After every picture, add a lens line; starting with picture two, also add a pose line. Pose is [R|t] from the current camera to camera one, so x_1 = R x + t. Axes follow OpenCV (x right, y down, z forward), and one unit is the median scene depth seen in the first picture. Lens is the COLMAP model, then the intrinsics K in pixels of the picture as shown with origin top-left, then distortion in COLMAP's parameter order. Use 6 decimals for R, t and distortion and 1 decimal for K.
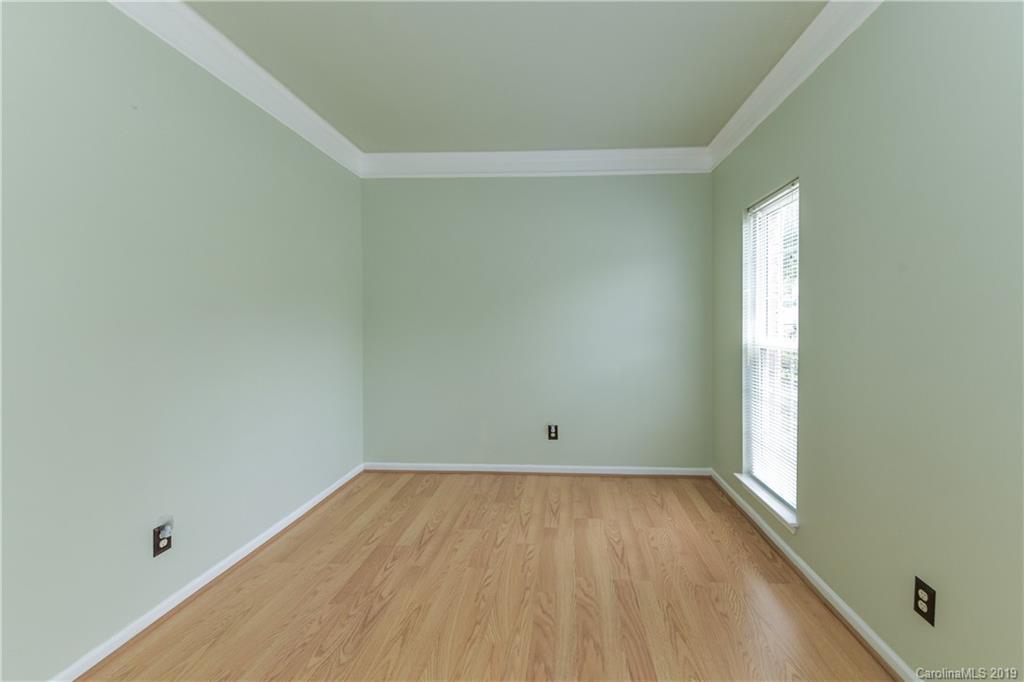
lens RADIAL K [[415.8, 0, 509.9], [0, 415.8, 316.0], [0, 0, 1]] dist [-0.007508, 0.000116]
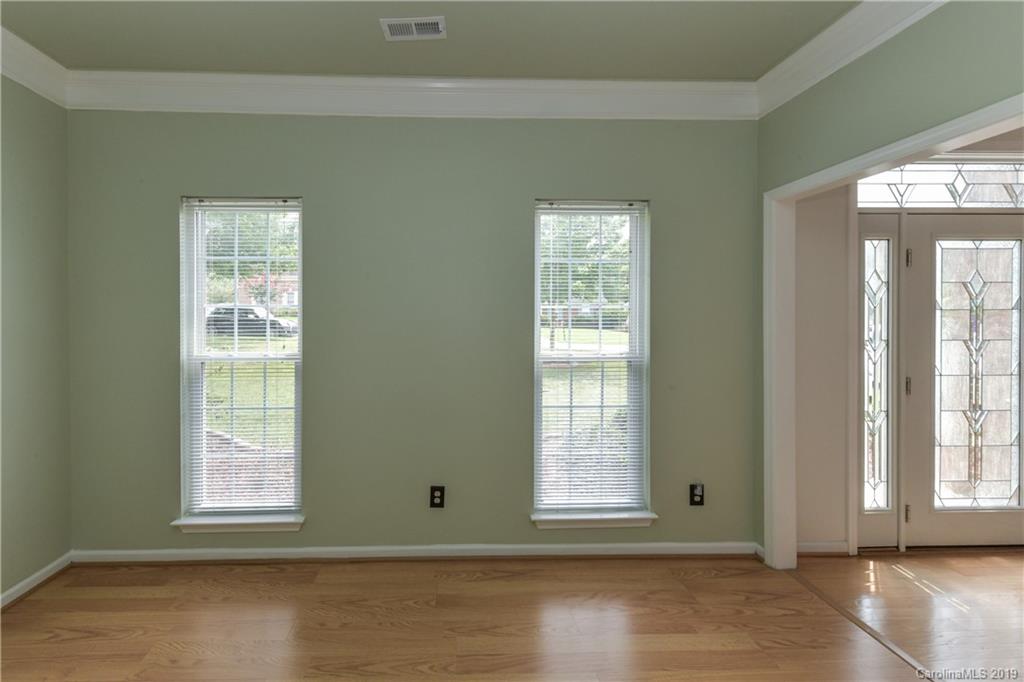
lens RADIAL K [[415.8, 0, 509.9], [0, 415.8, 316.0], [0, 0, 1]] dist [-0.007508, 0.000116]
pose [[-0.153329, -0.008693, 0.988137, -0.471969], [-0.002451, 0.999962, 0.008416, -0.040378], [-0.988172, -0.001131, -0.153344, 0.658256]]
